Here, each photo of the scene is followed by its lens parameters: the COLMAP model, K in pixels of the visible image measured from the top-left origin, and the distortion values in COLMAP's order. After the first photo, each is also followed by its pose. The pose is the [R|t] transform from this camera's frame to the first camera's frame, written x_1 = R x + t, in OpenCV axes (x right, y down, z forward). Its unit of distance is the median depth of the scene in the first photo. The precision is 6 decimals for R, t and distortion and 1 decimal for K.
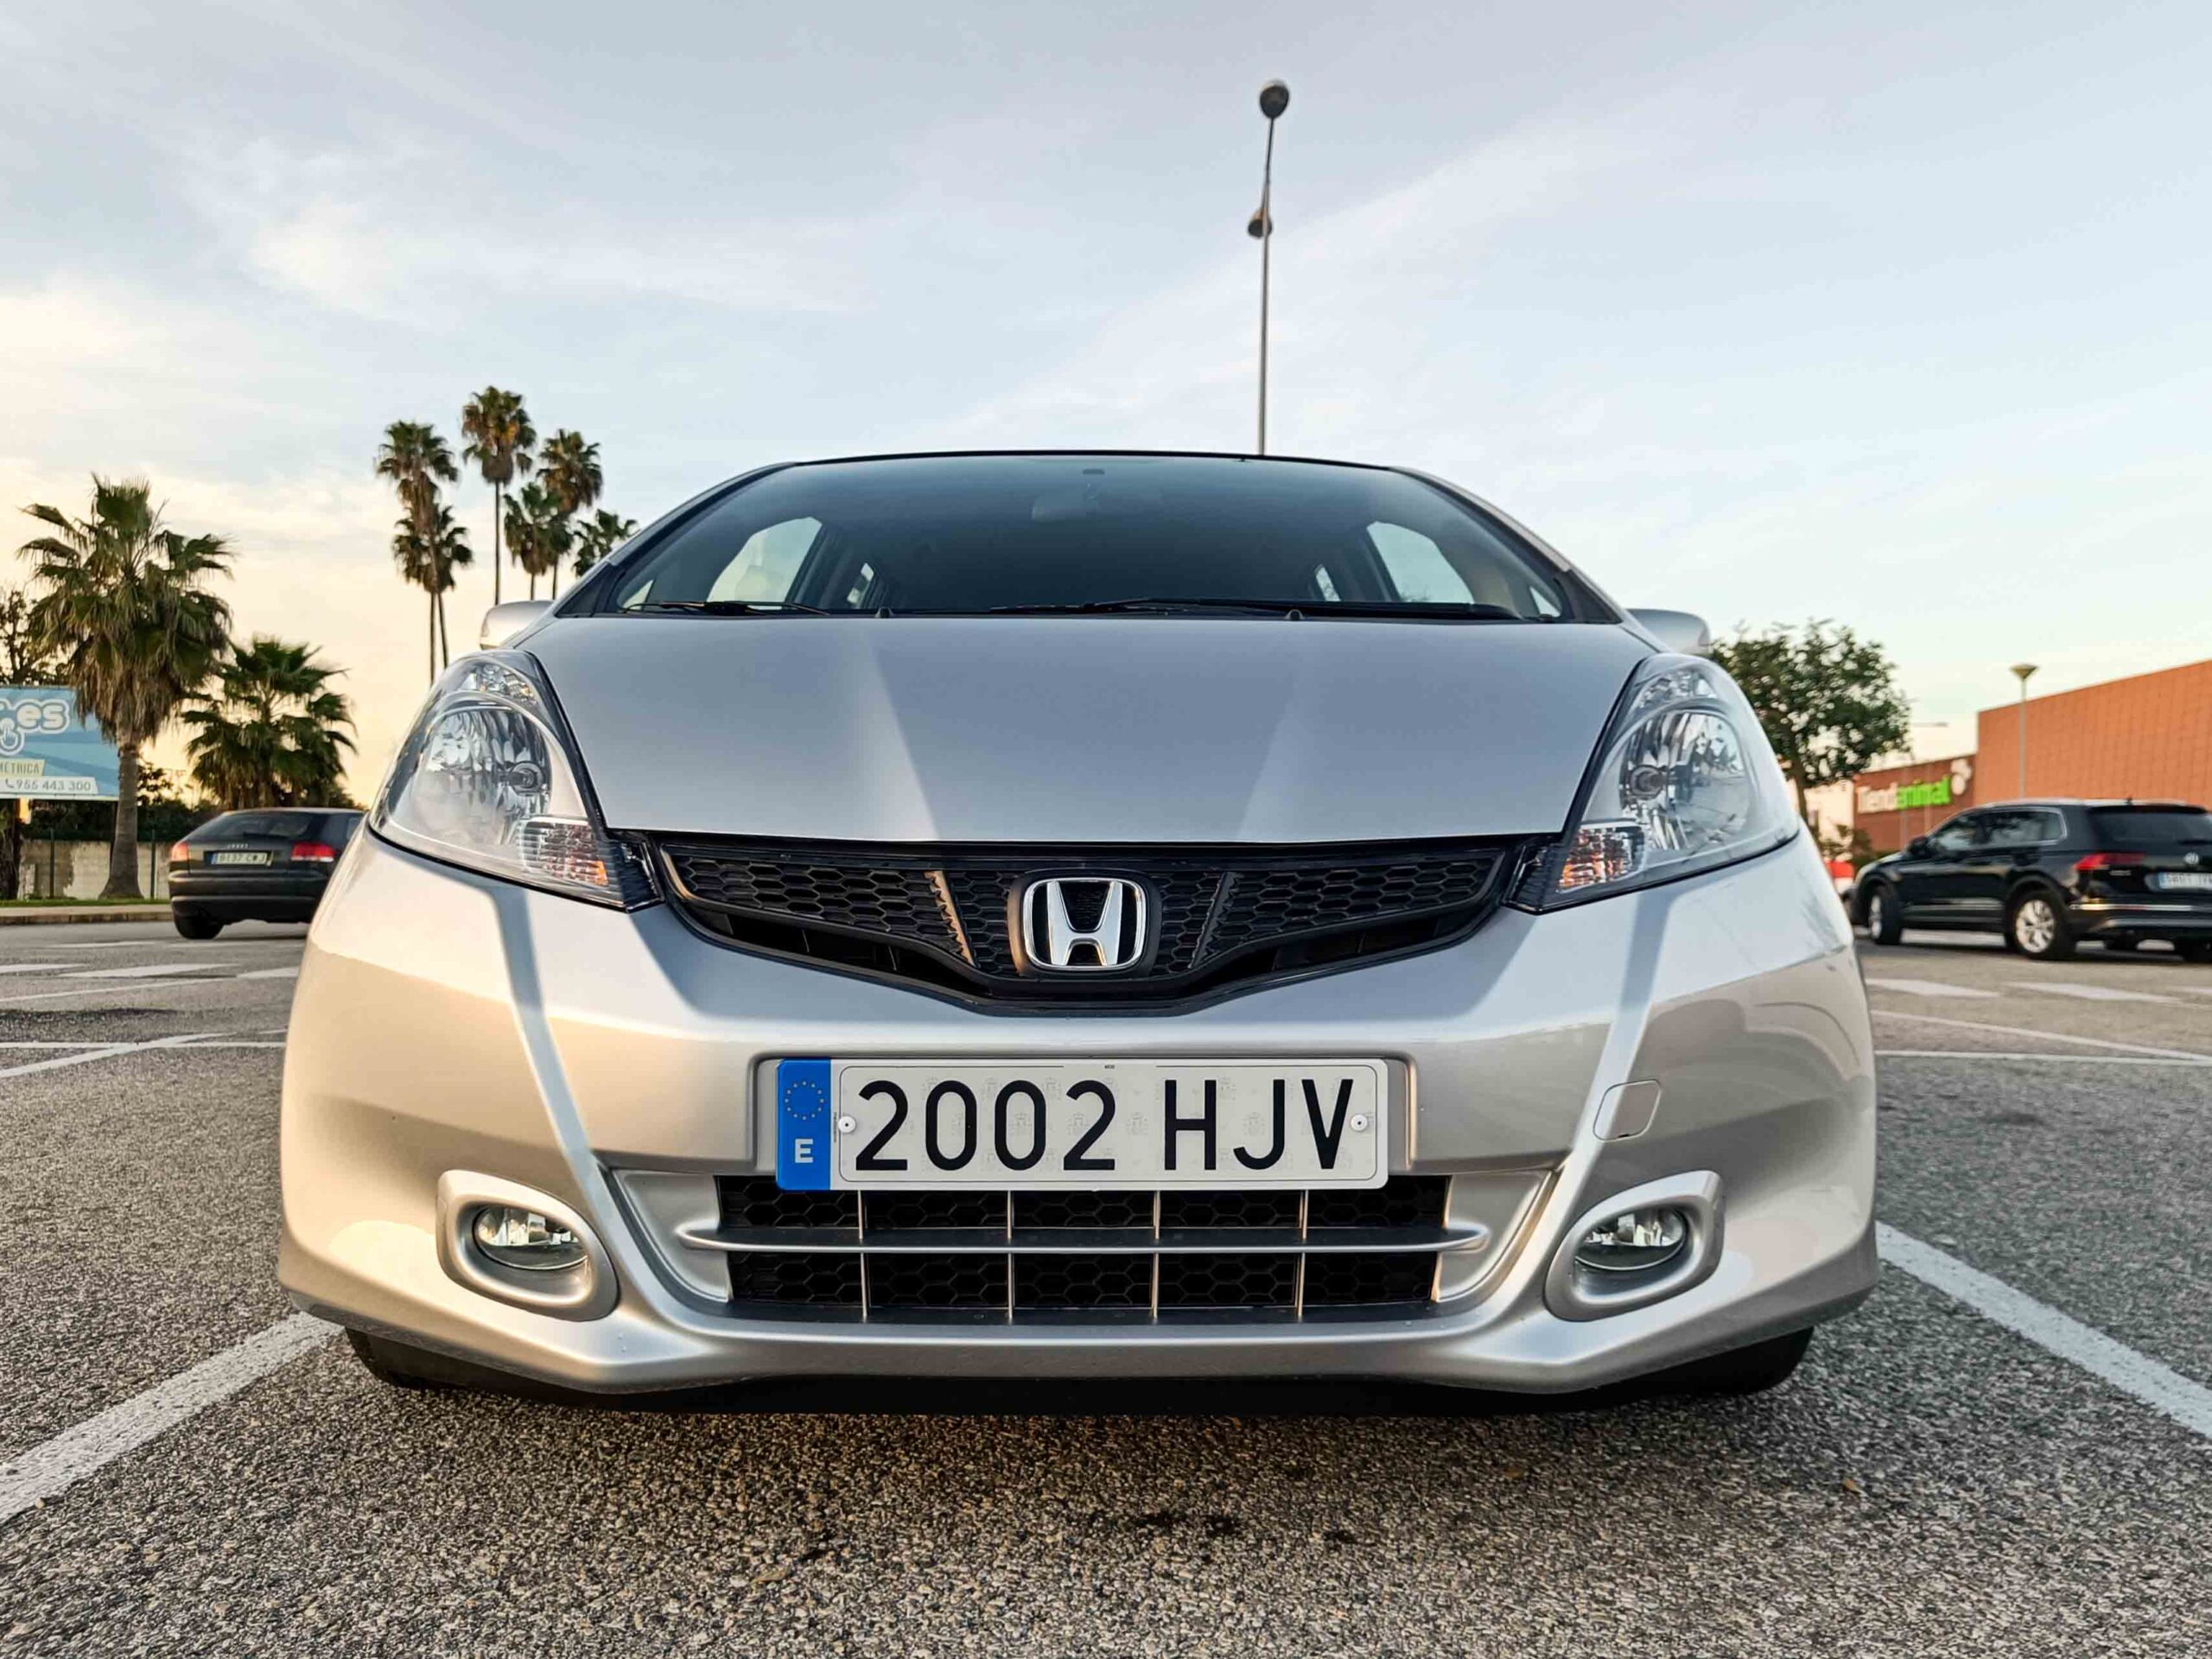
lens RADIAL K [[1656.1, 0, 1147.4], [0, 1656.1, 830.3], [0, 0, 1]] dist [0.133242, 0.000505]
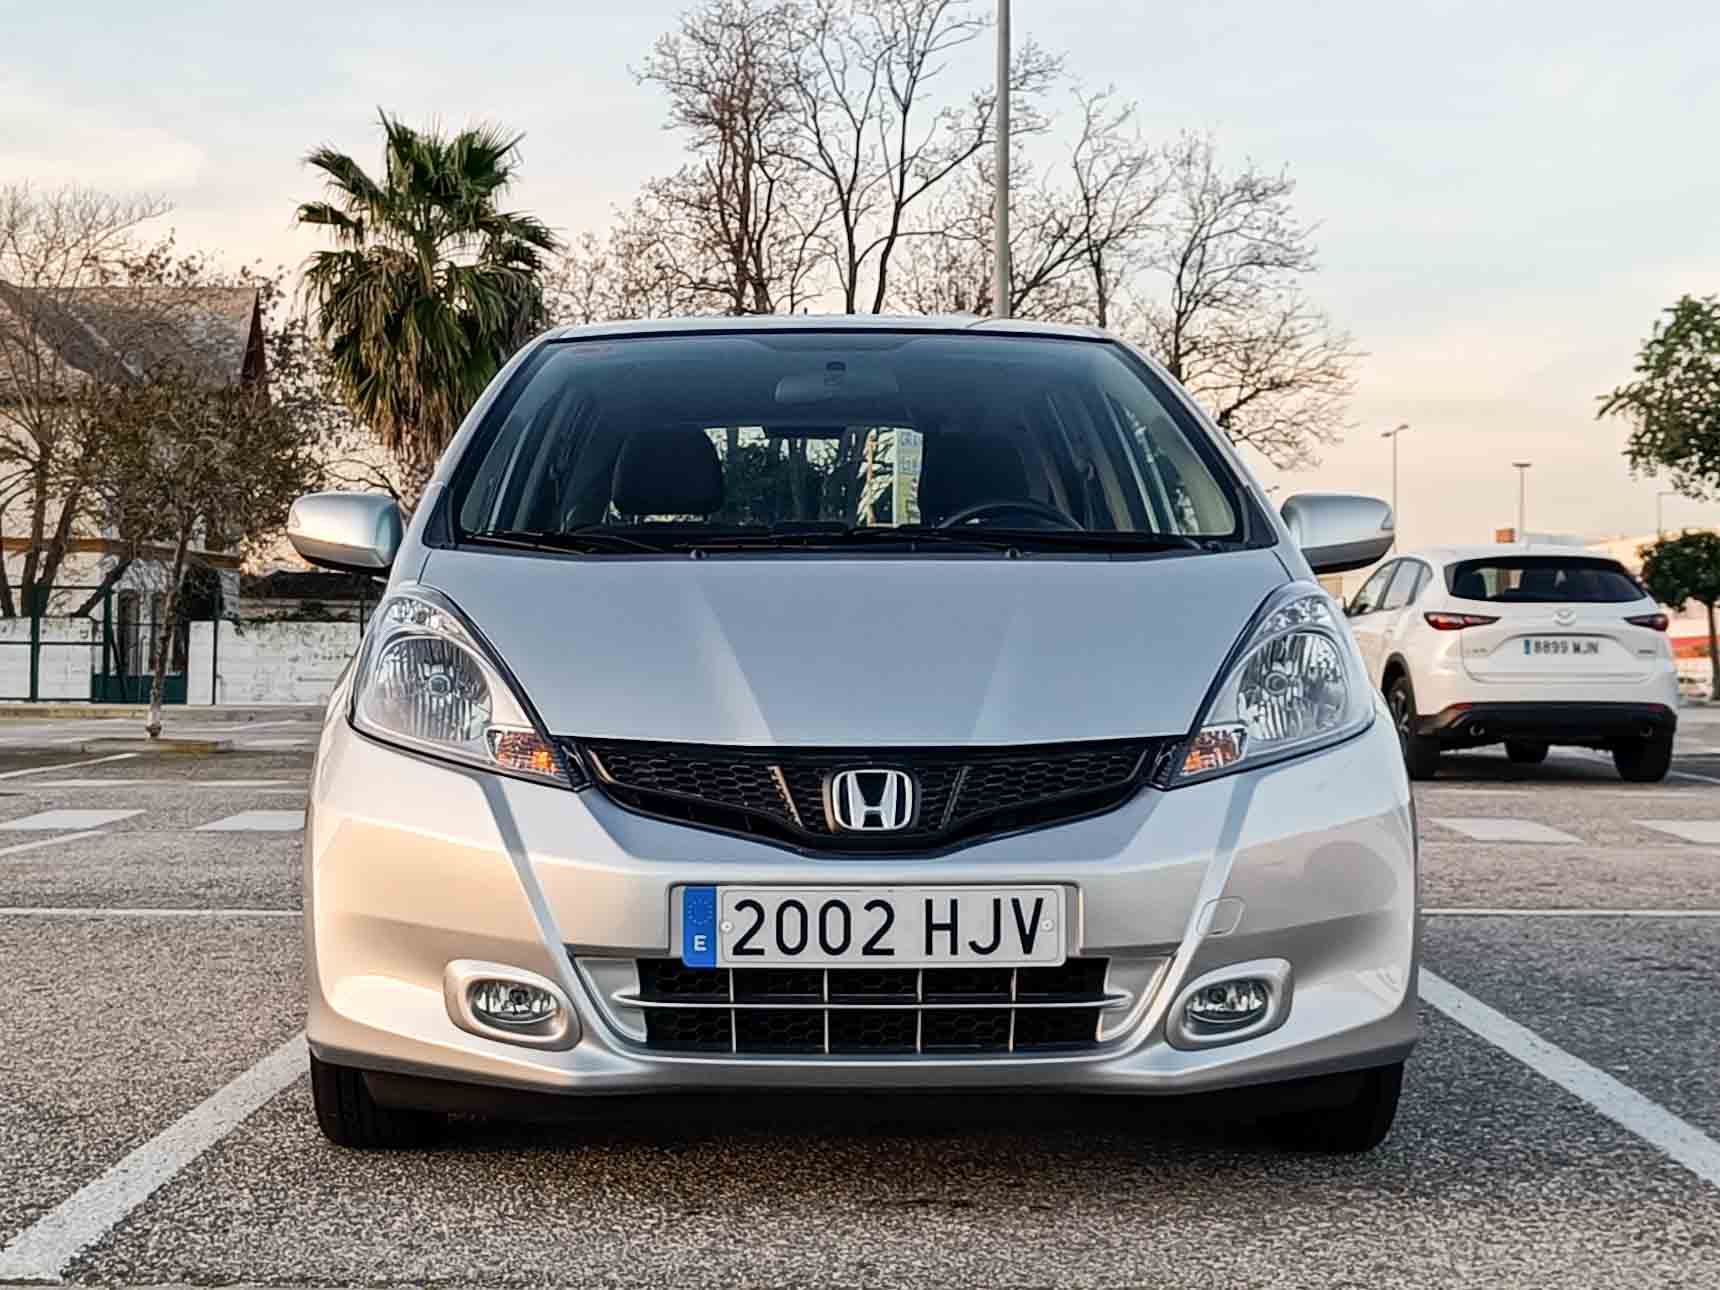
lens RADIAL K [[1589.7, 0, 860.0], [0, 1589.7, 645.0], [0, 0, 1]] dist [0.001307, 0.002417]
pose [[0.999878, -0.005130, -0.014734, -0.026662], [0.004725, 0.999615, -0.027357, -0.048707], [0.014869, 0.027284, 0.999517, -0.499354]]
